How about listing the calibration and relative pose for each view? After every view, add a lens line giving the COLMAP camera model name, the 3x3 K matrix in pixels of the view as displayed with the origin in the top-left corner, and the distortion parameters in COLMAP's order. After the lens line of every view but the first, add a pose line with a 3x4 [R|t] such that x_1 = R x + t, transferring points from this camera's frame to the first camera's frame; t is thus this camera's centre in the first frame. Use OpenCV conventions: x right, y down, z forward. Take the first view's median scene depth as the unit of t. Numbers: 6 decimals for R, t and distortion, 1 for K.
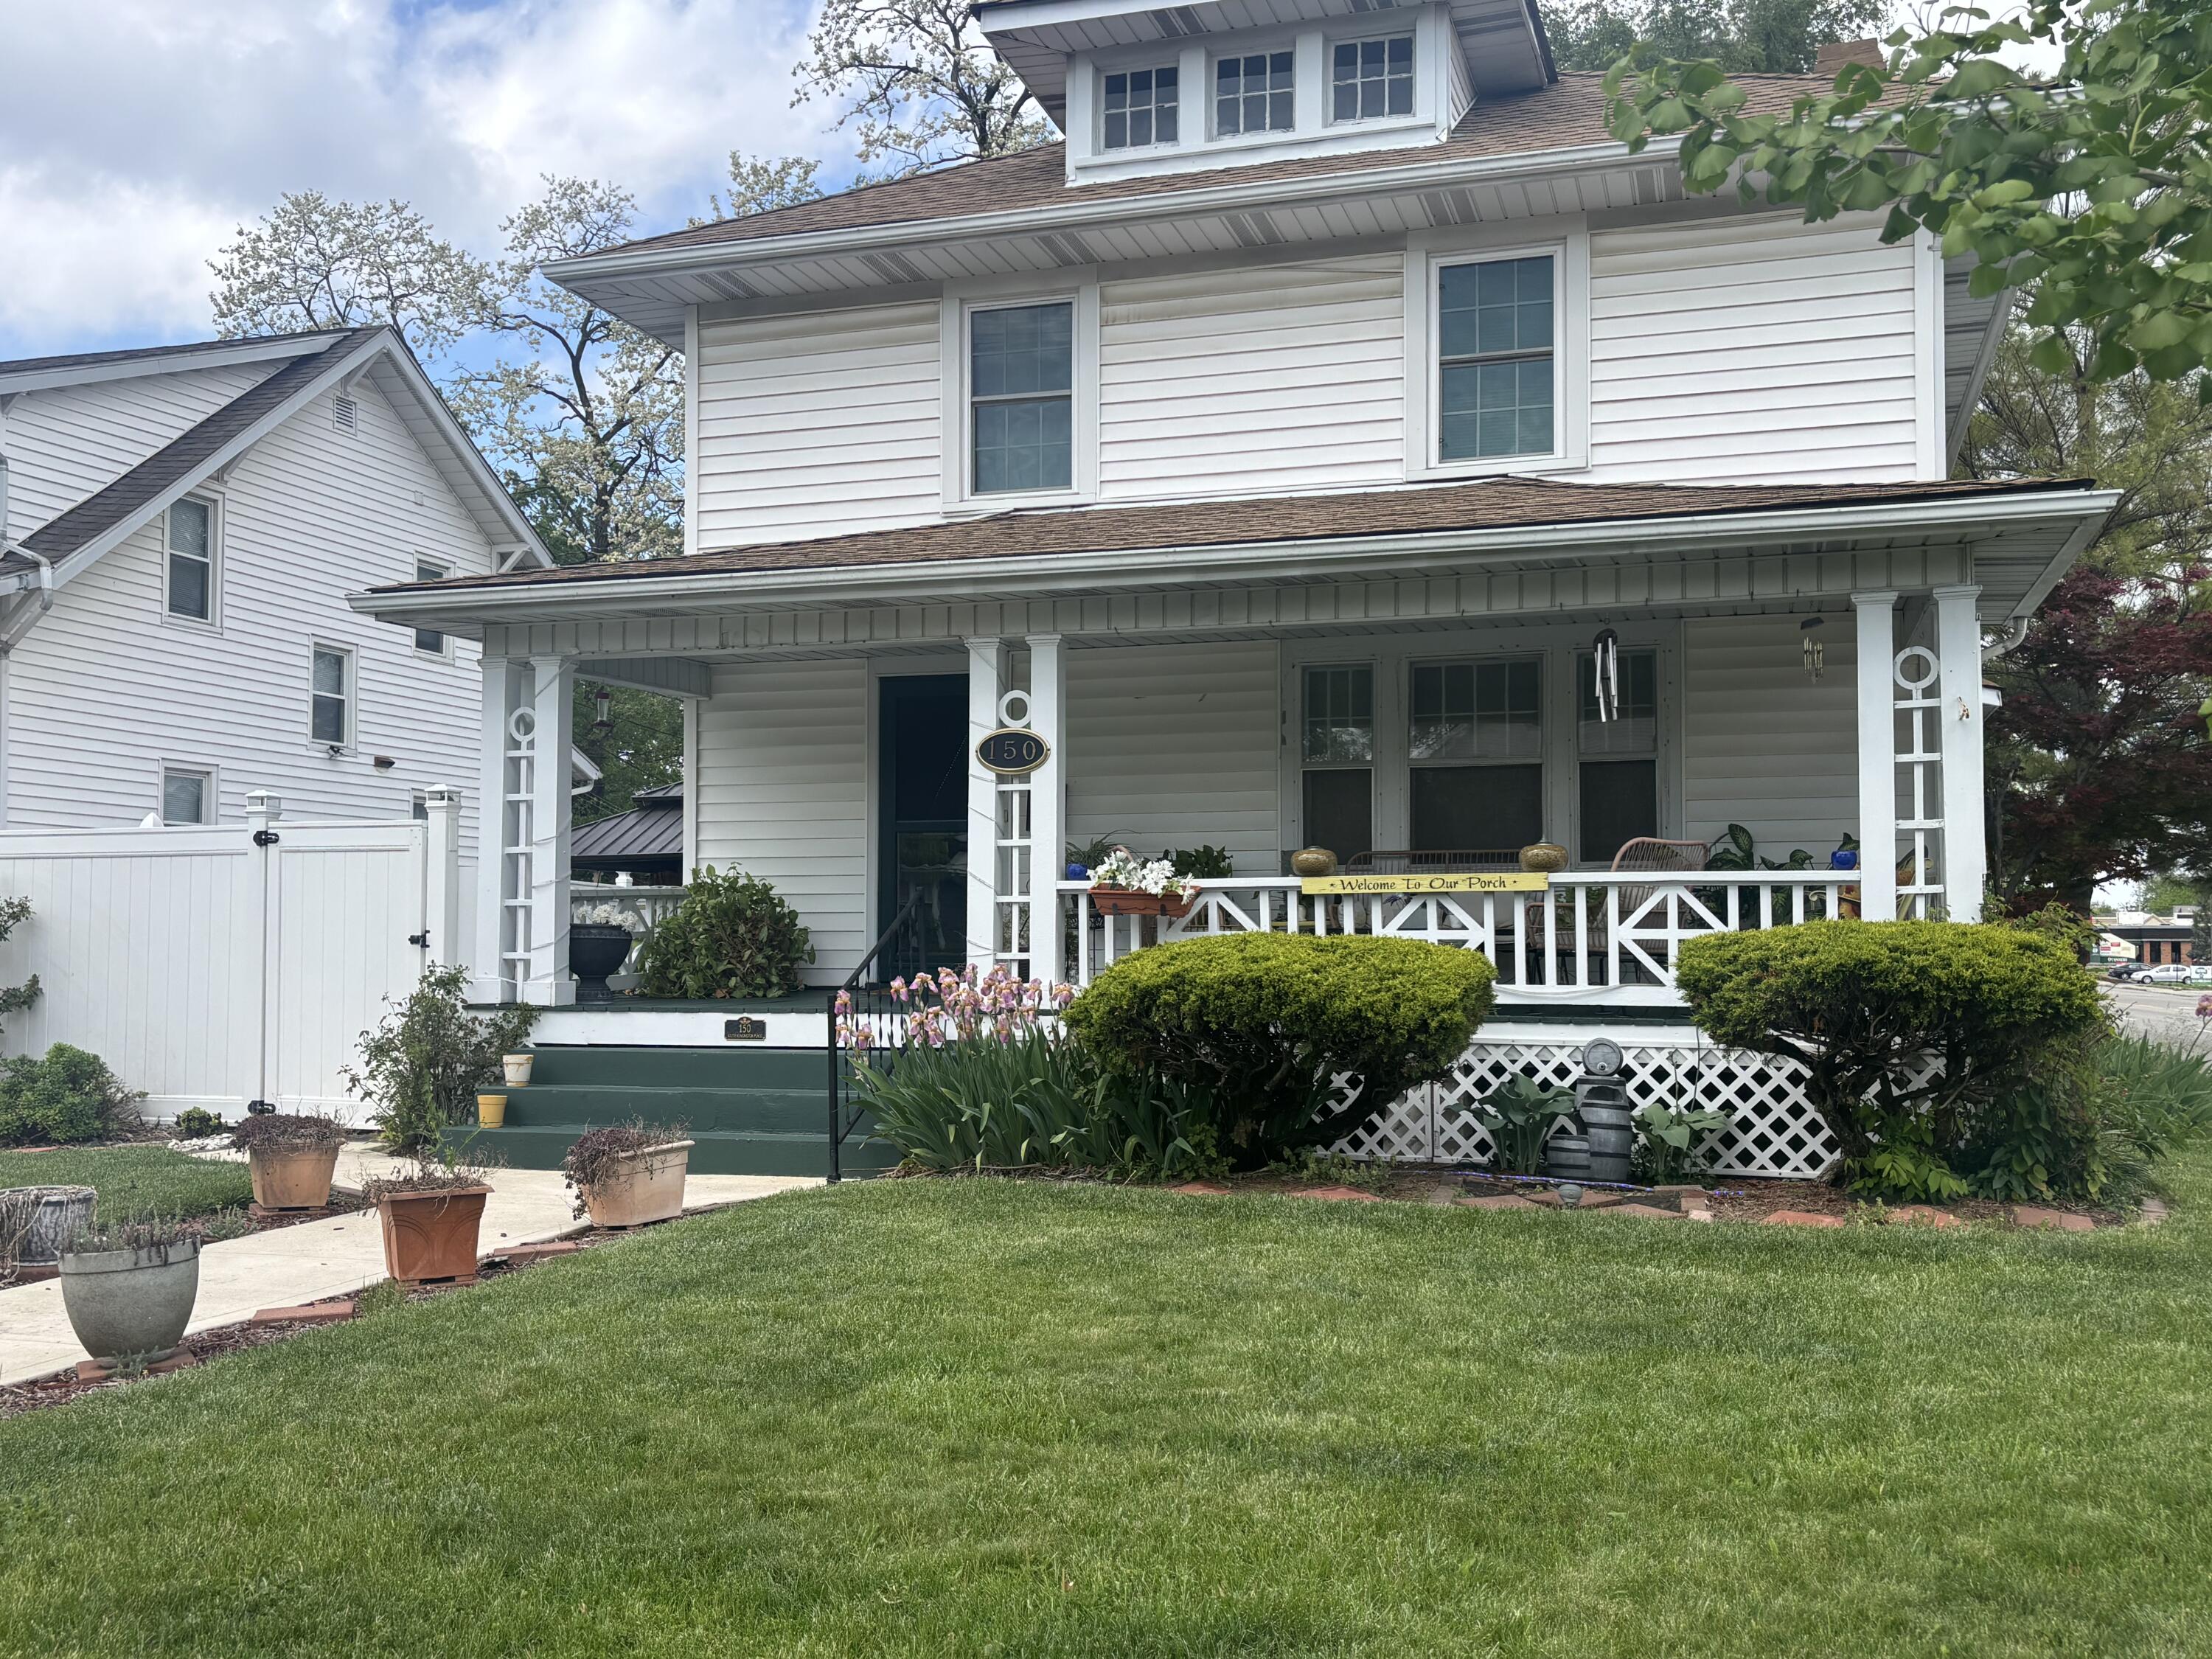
lens RADIAL K [[2065.1, 0, 1097.6], [0, 2065.1, 831.1], [0, 0, 1]] dist [0.034366, 0.000000]
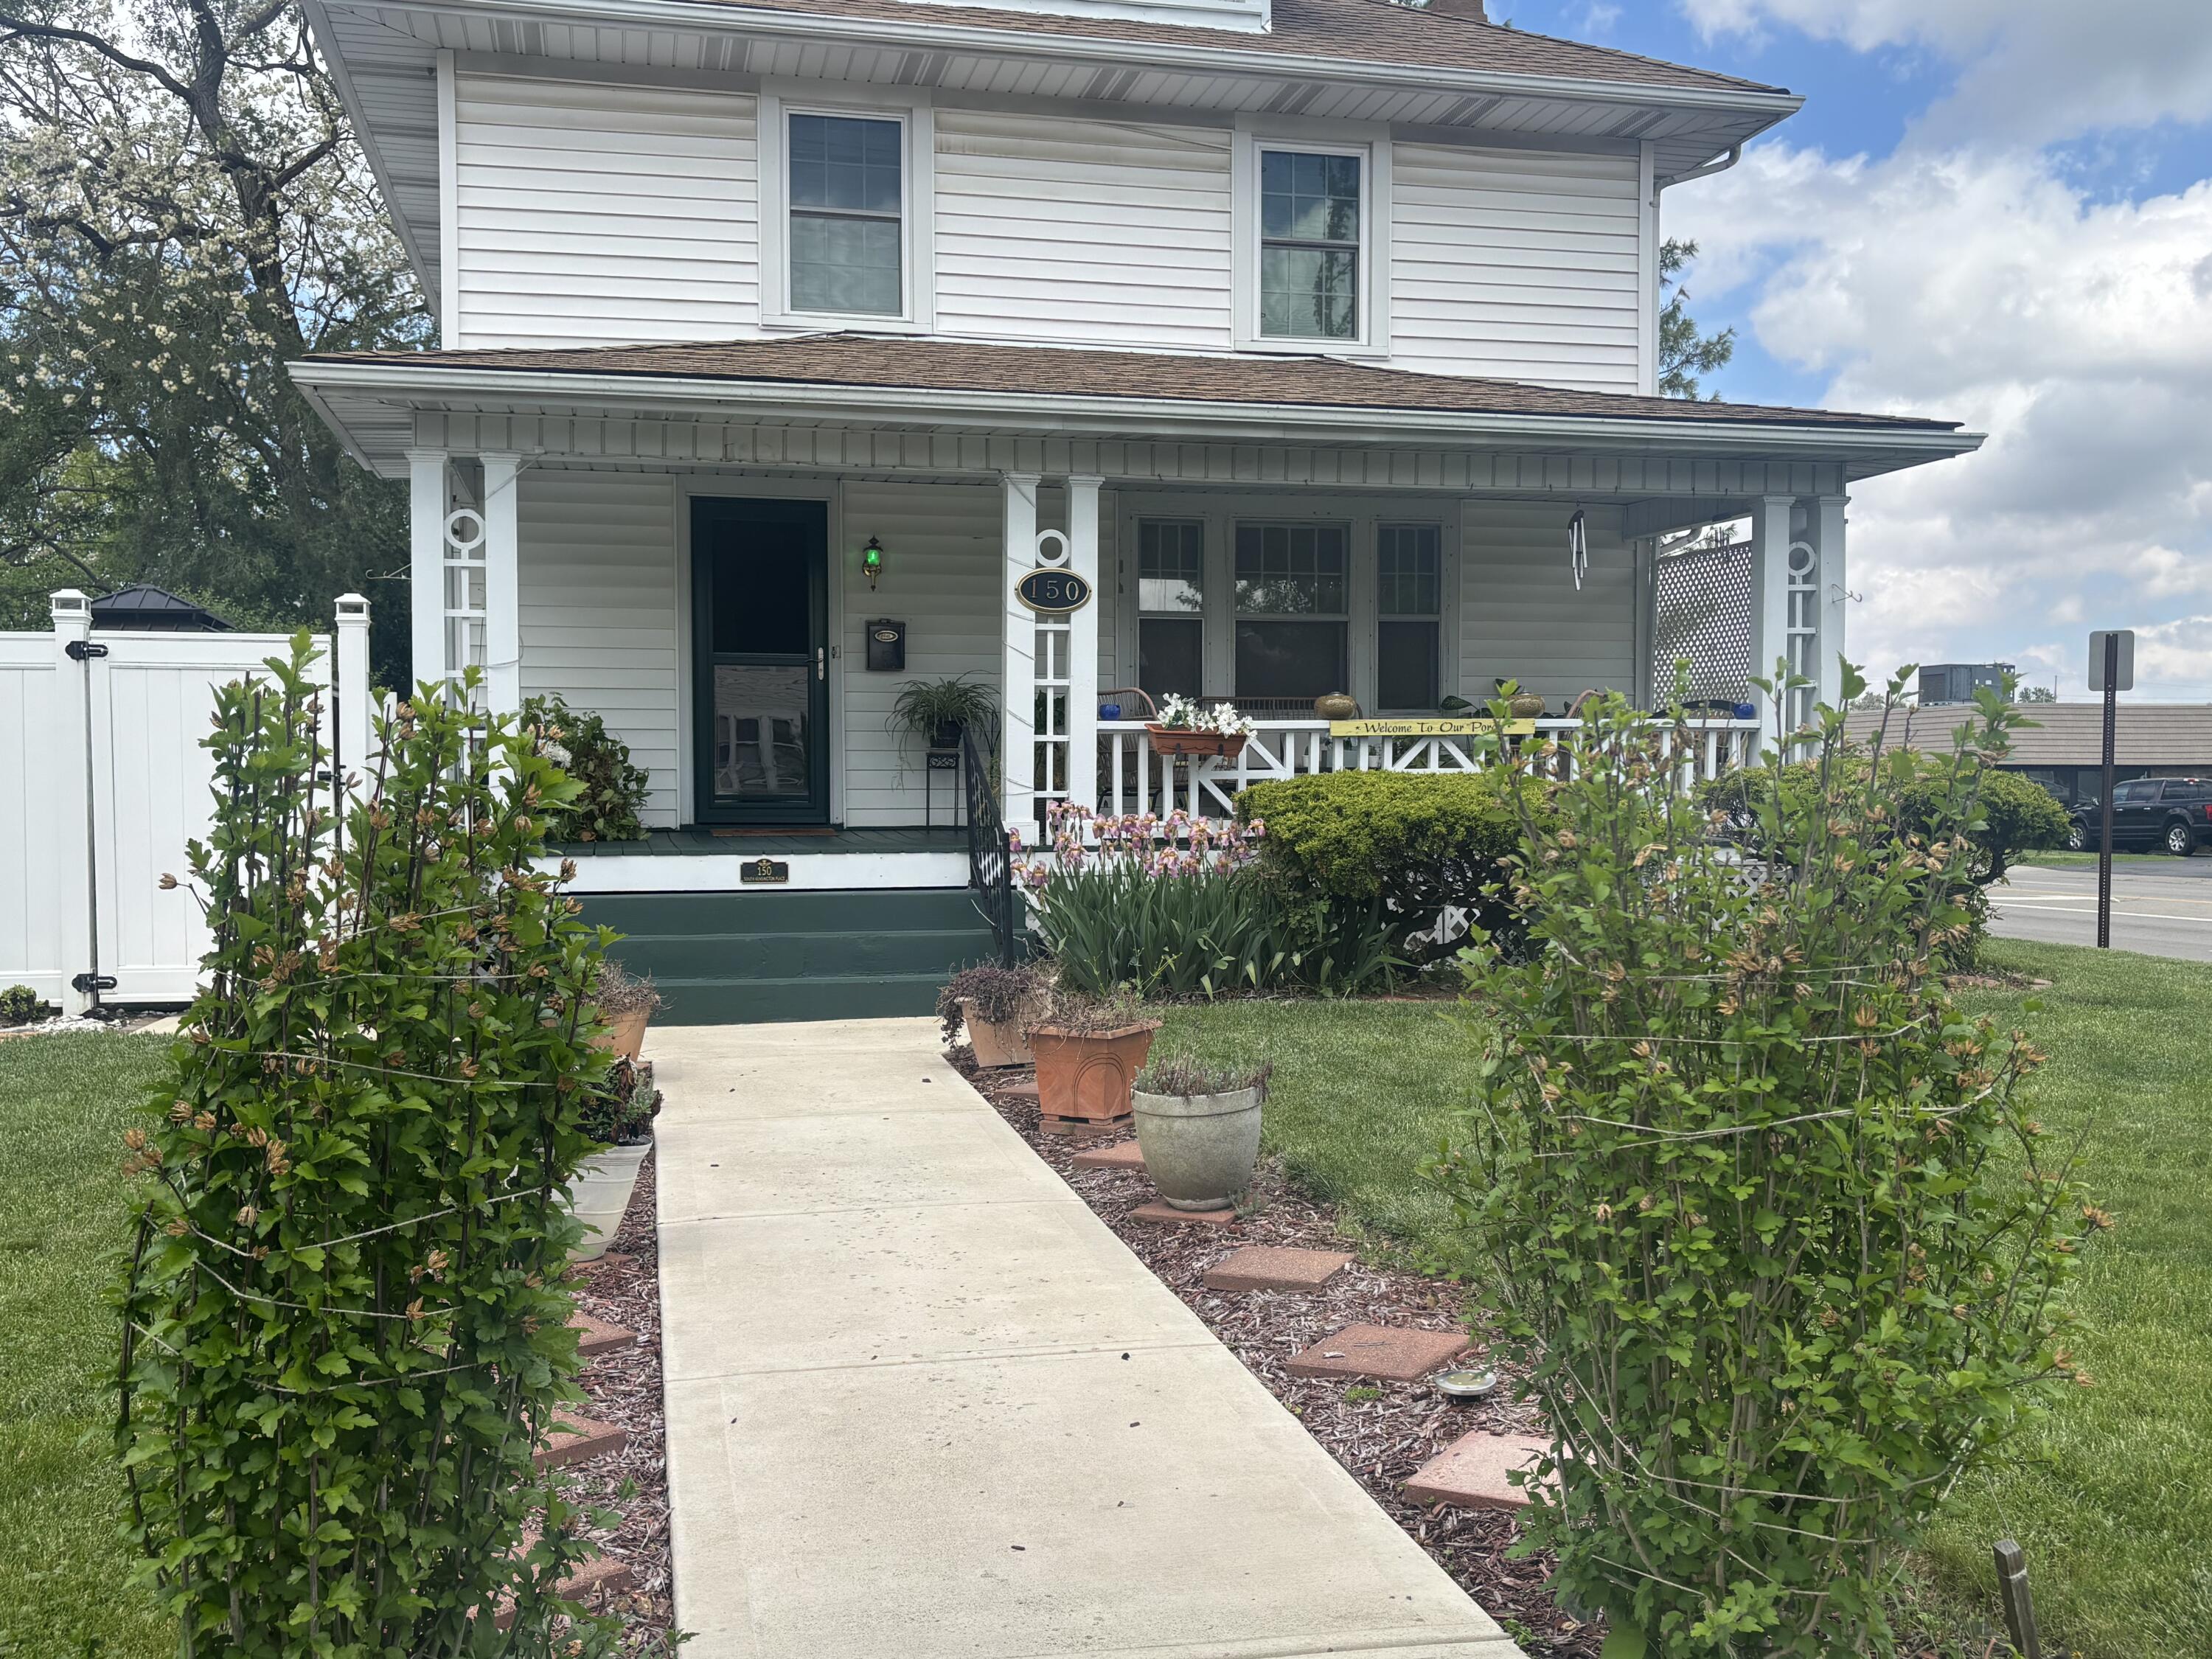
lens RADIAL K [[2065.1, 0, 1104.4], [0, 2065.1, 828.7], [0, 0, 1]] dist [0.034366, 0.000000]
pose [[0.858807, -0.012137, 0.512156, -0.489962], [-0.025650, 0.997447, 0.066648, 0.008602], [-0.511657, -0.070375, 0.856303, 0.106569]]
